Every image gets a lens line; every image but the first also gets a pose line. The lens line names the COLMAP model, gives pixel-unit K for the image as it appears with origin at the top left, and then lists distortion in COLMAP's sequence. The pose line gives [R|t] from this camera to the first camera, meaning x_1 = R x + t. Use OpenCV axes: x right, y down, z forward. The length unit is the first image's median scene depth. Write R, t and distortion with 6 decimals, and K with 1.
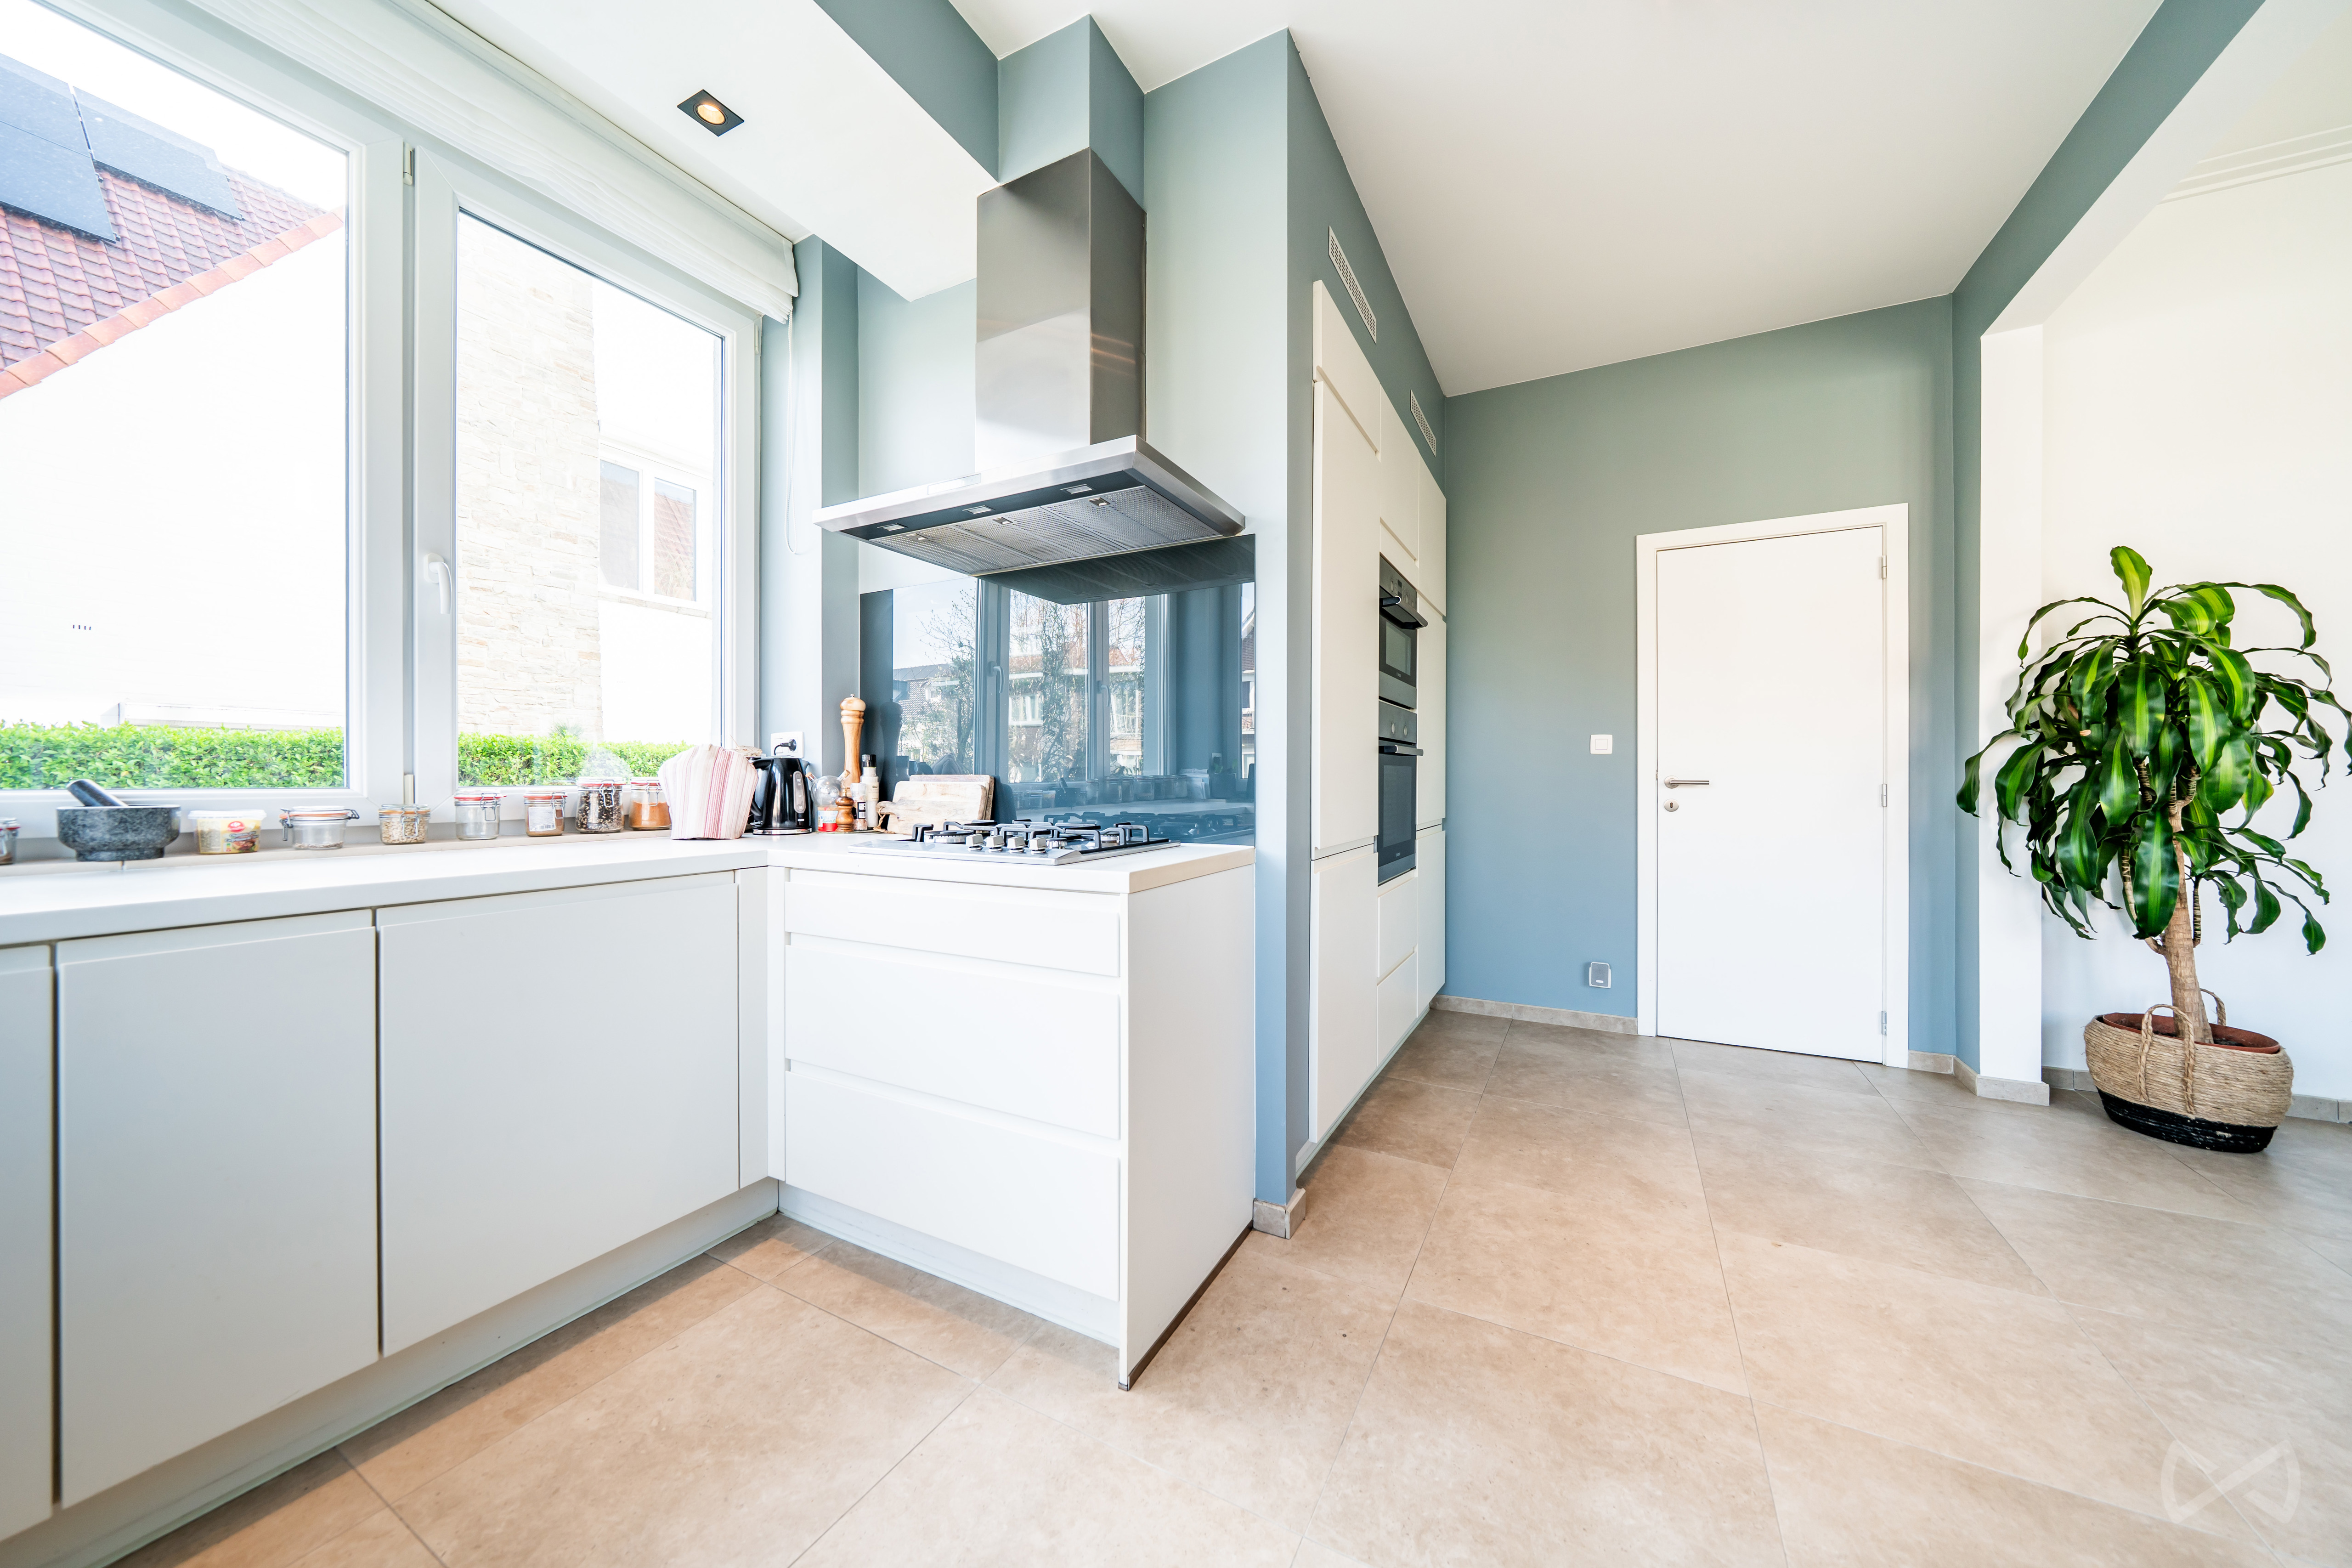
lens RADIAL K [[799.7, 0, 1179.3], [0, 799.7, 777.2], [0, 0, 1]] dist [-0.005956, -0.000045]
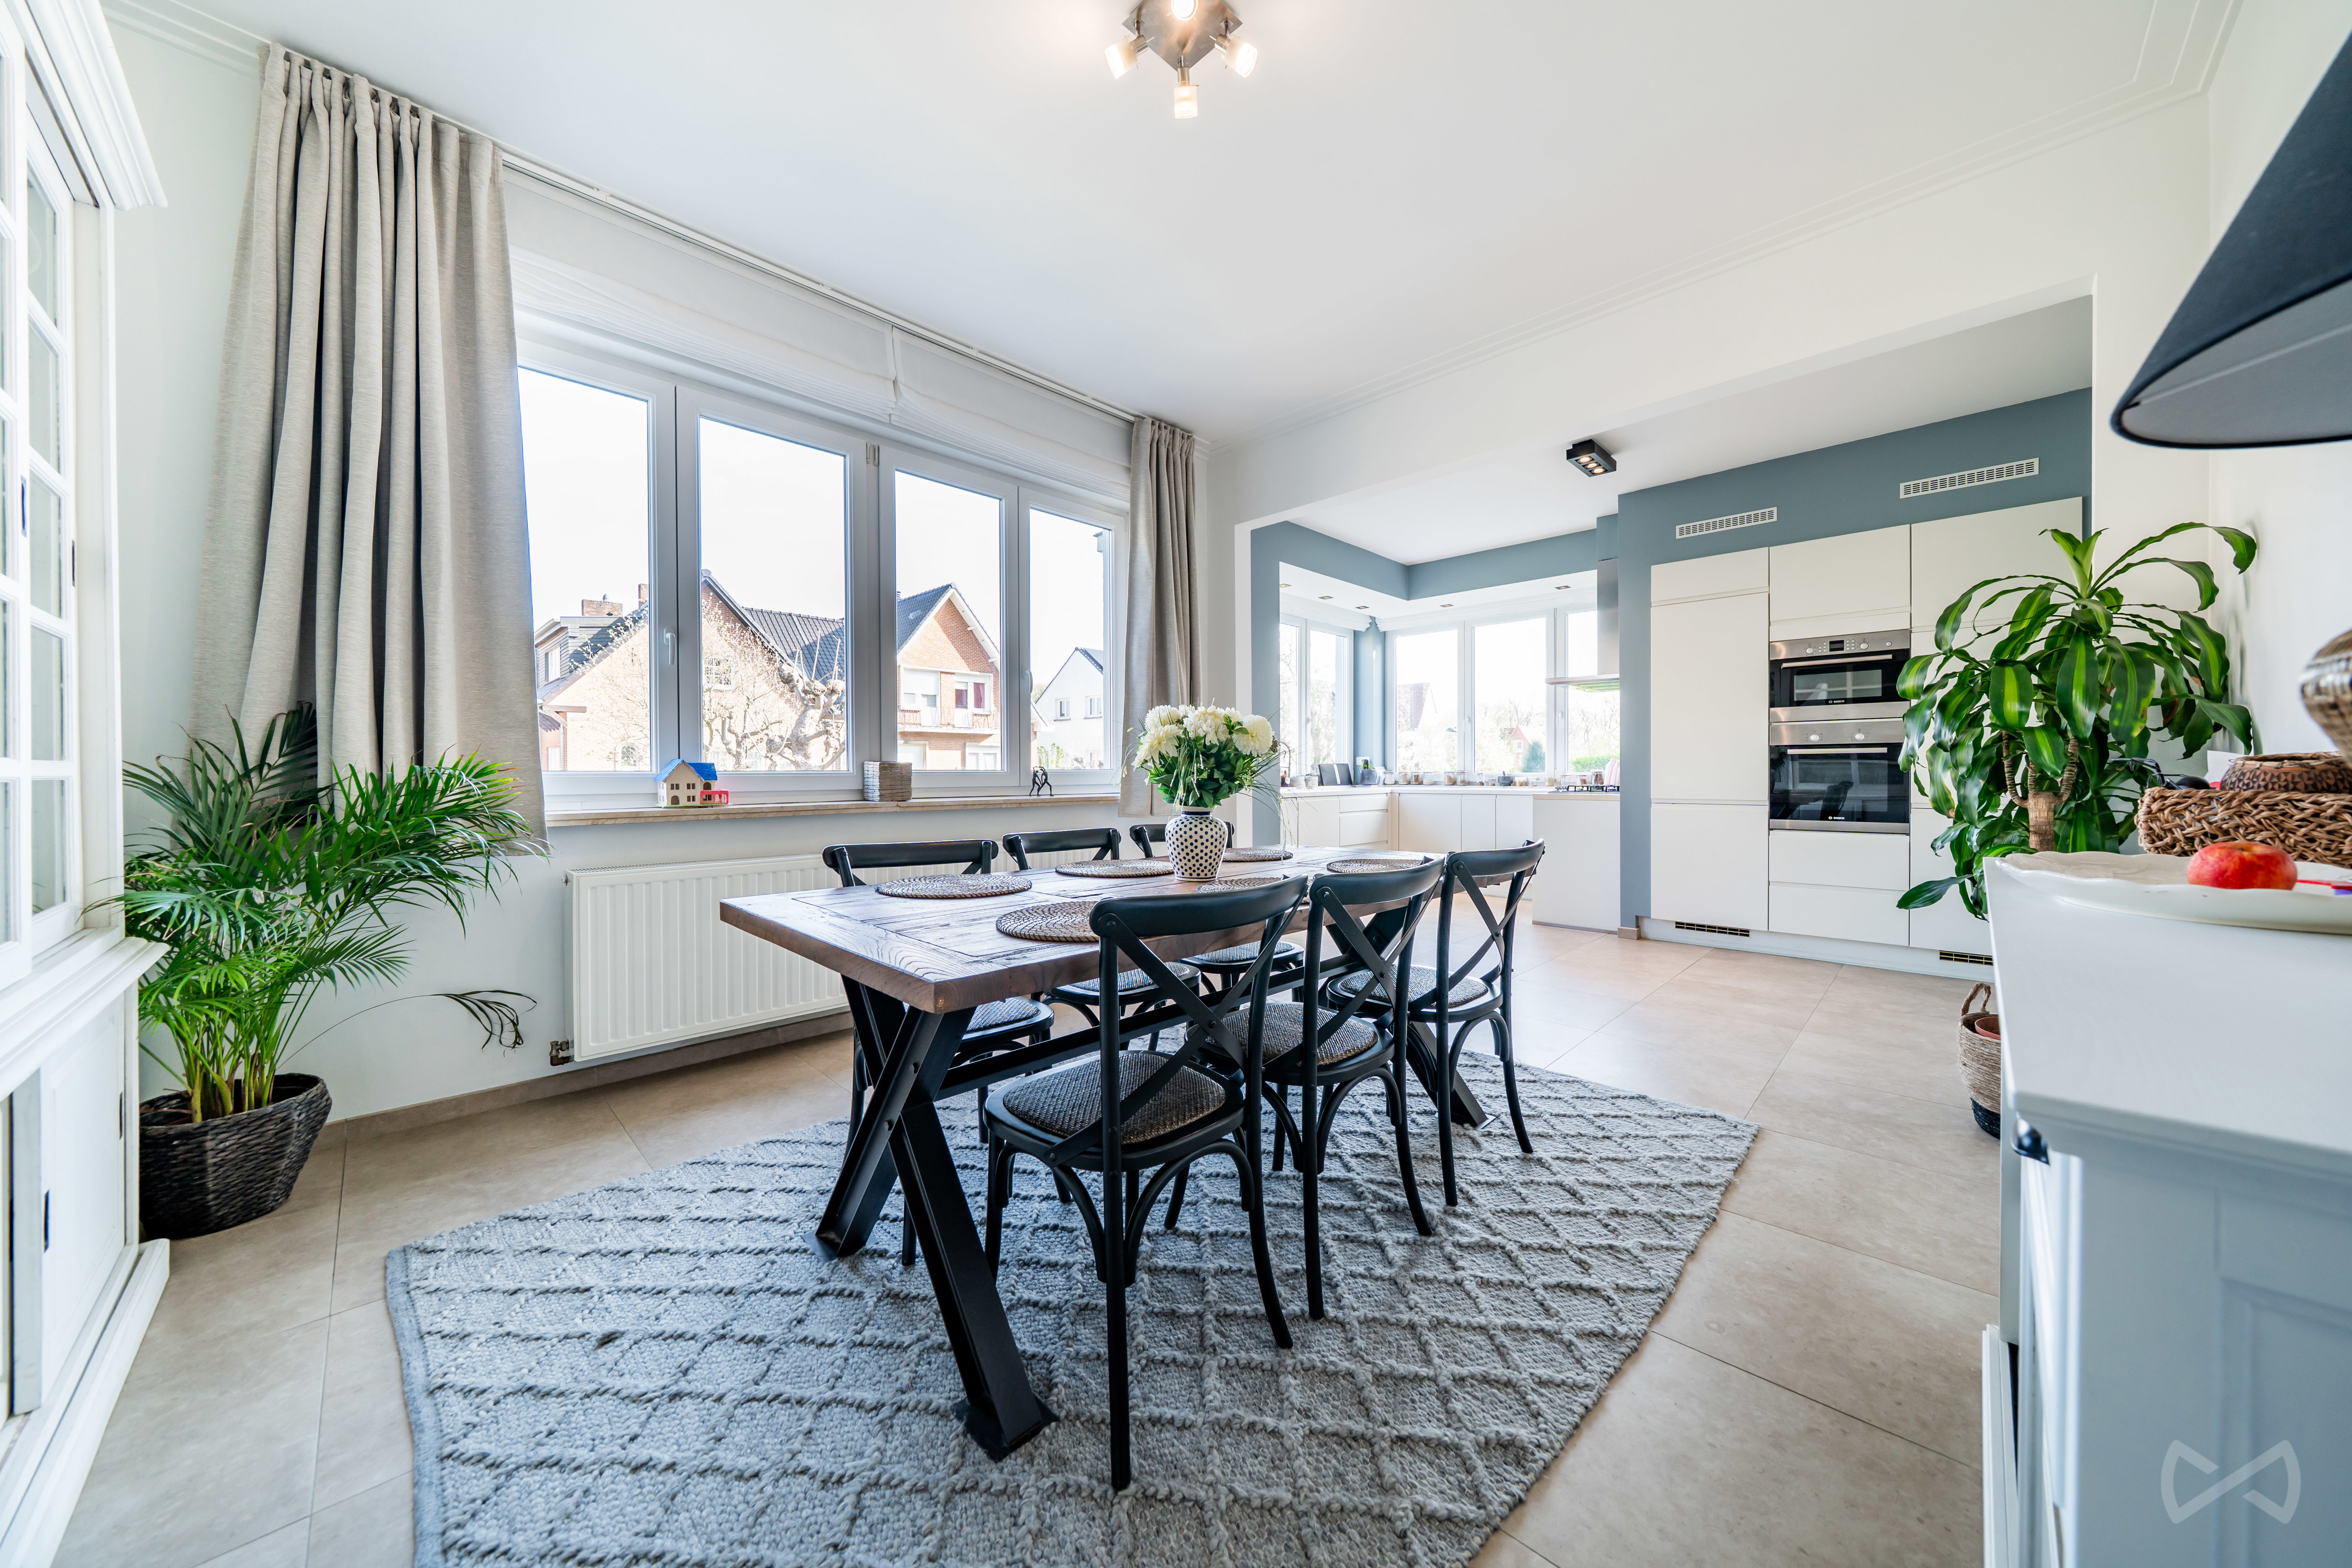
lens RADIAL K [[804.2, 0, 1181.6], [0, 804.2, 781.3], [0, 0, 1]] dist [-0.002725, -0.000147]
pose [[-0.281875, 0.008276, -0.959416, 3.262571], [0.003724, 0.999965, 0.007532, 0.019609], [0.959444, -0.001450, -0.281896, 0.339311]]
